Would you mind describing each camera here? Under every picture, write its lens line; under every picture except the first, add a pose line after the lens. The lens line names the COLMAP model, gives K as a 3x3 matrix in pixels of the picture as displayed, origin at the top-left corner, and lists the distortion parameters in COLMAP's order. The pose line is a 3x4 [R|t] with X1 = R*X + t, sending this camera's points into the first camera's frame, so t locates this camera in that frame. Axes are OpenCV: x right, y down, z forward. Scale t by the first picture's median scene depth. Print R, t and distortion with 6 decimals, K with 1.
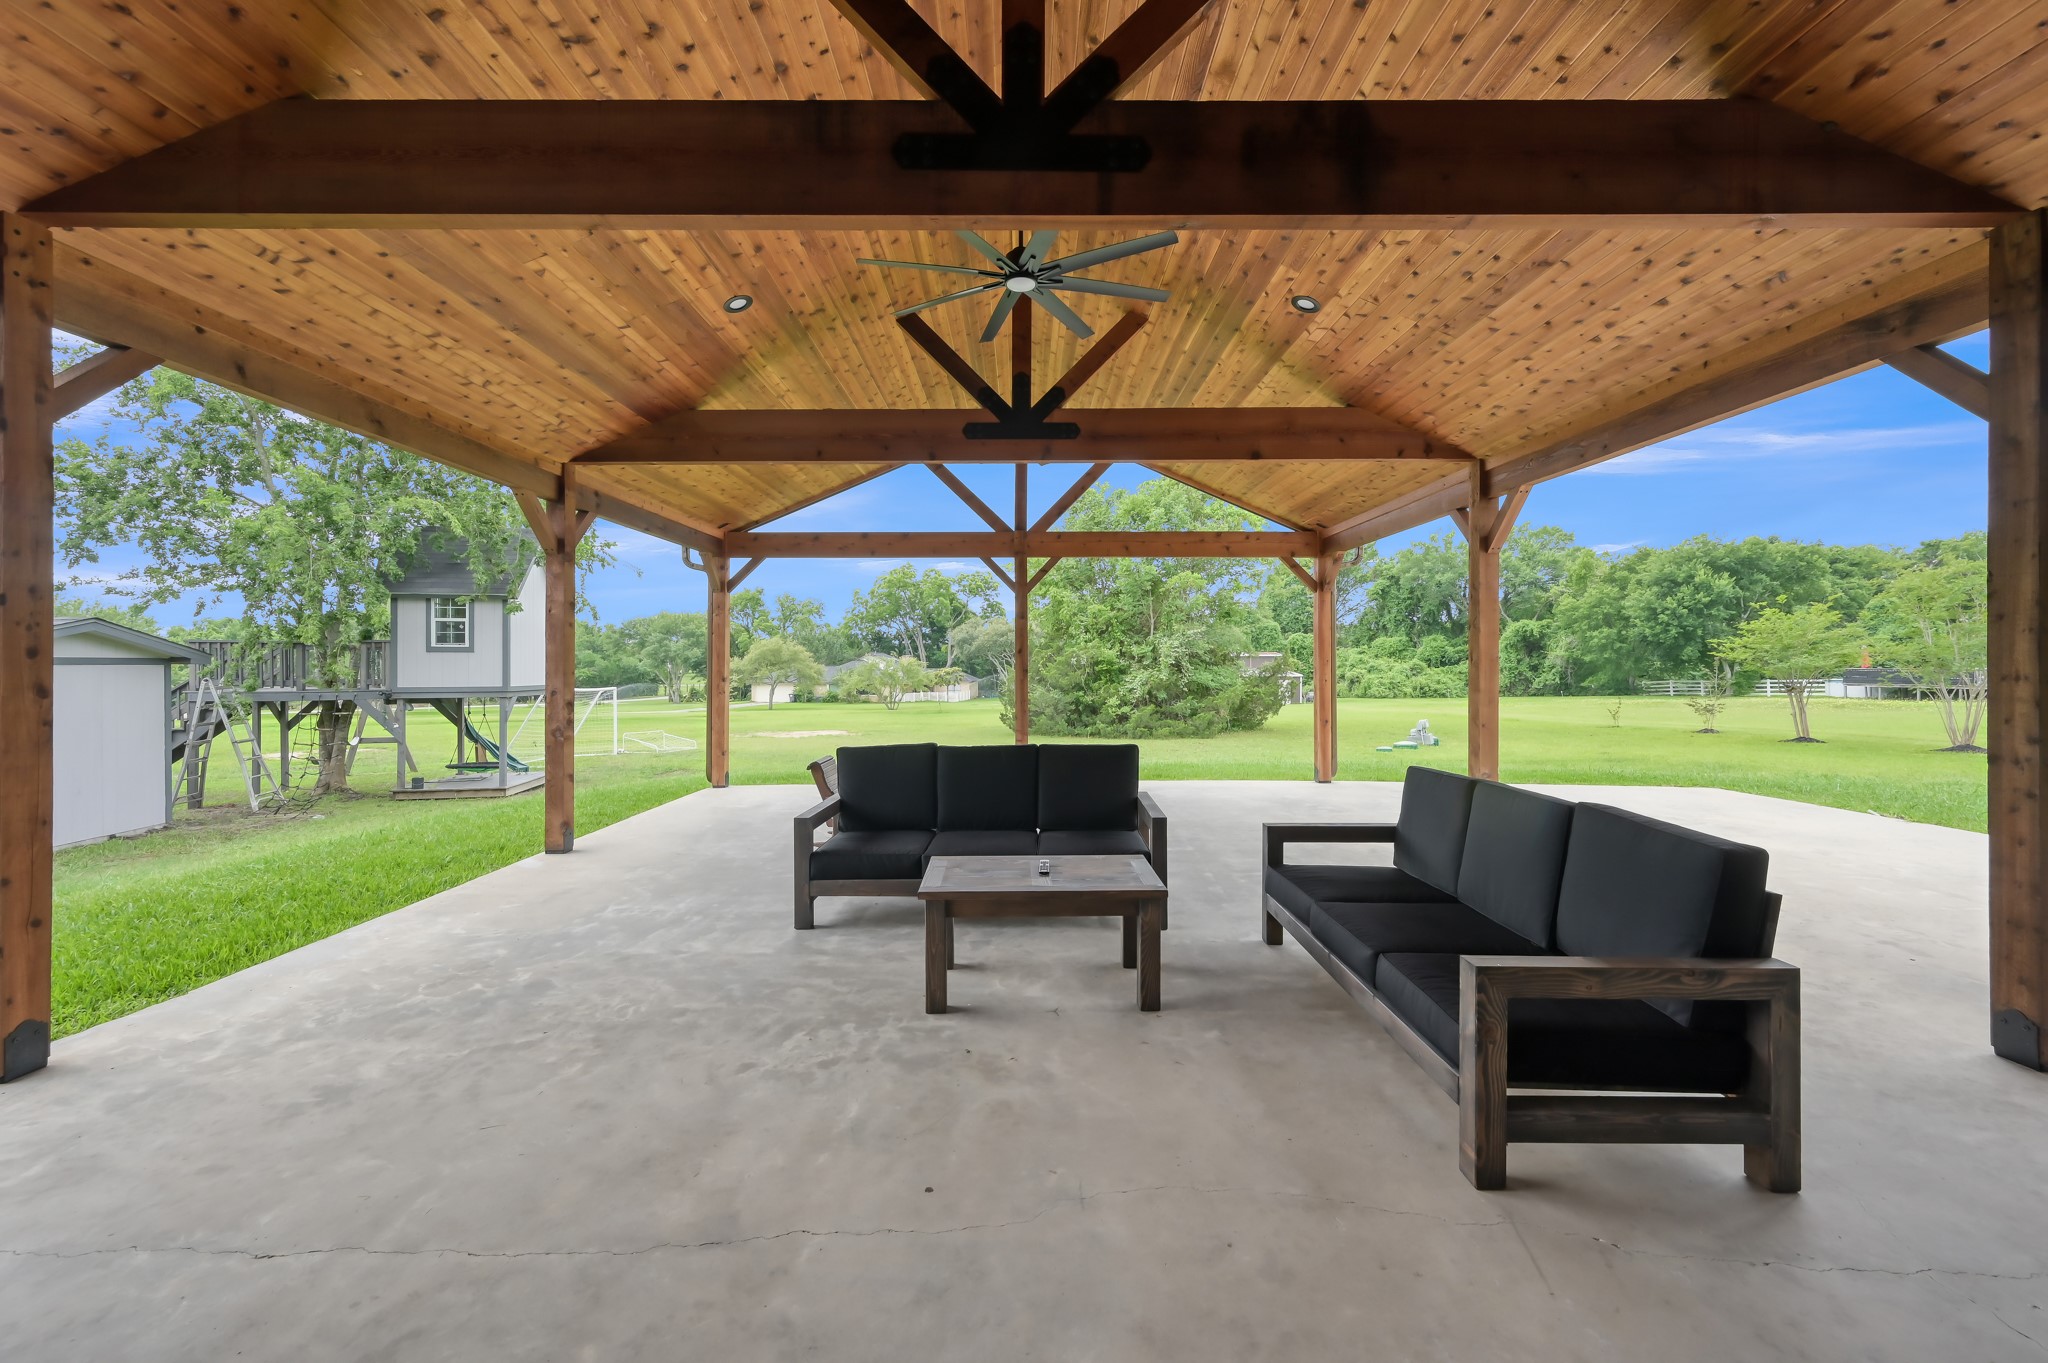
lens RADIAL K [[816.1, 0, 1025.0], [0, 816.1, 671.0], [0, 0, 1]] dist [-0.002202, 0.000751]
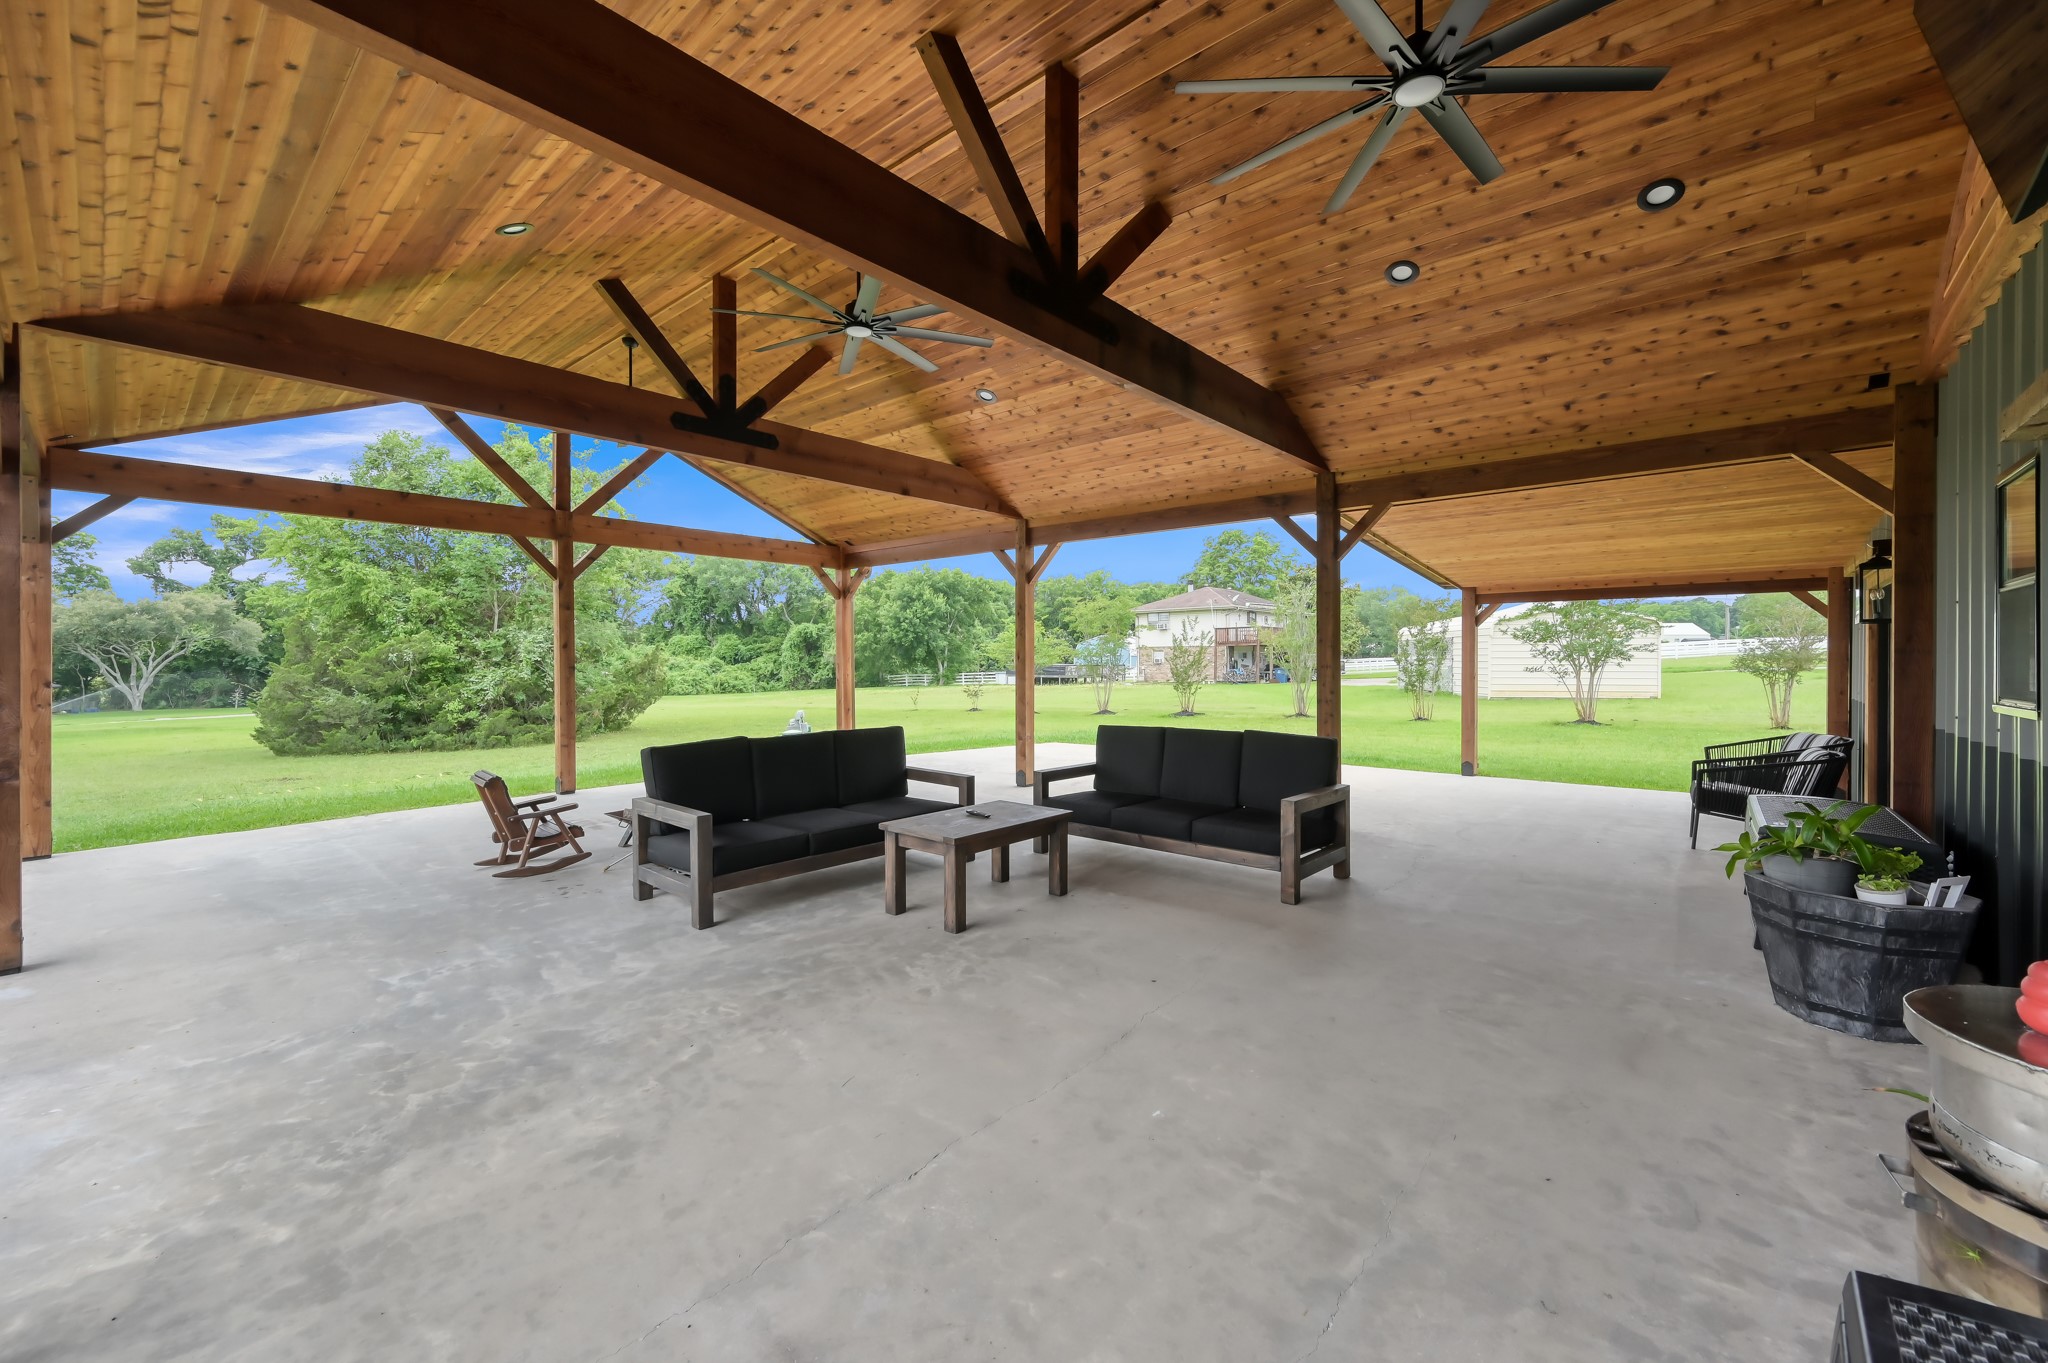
lens RADIAL K [[816.1, 0, 1039.8], [0, 816.1, 670.2], [0, 0, 1]] dist [-0.002202, 0.000751]
pose [[0.653481, -0.006940, 0.756911, -0.523958], [0.005352, 0.999975, 0.004549, 0.001987], [-0.756924, 0.001078, 0.653502, 0.036379]]
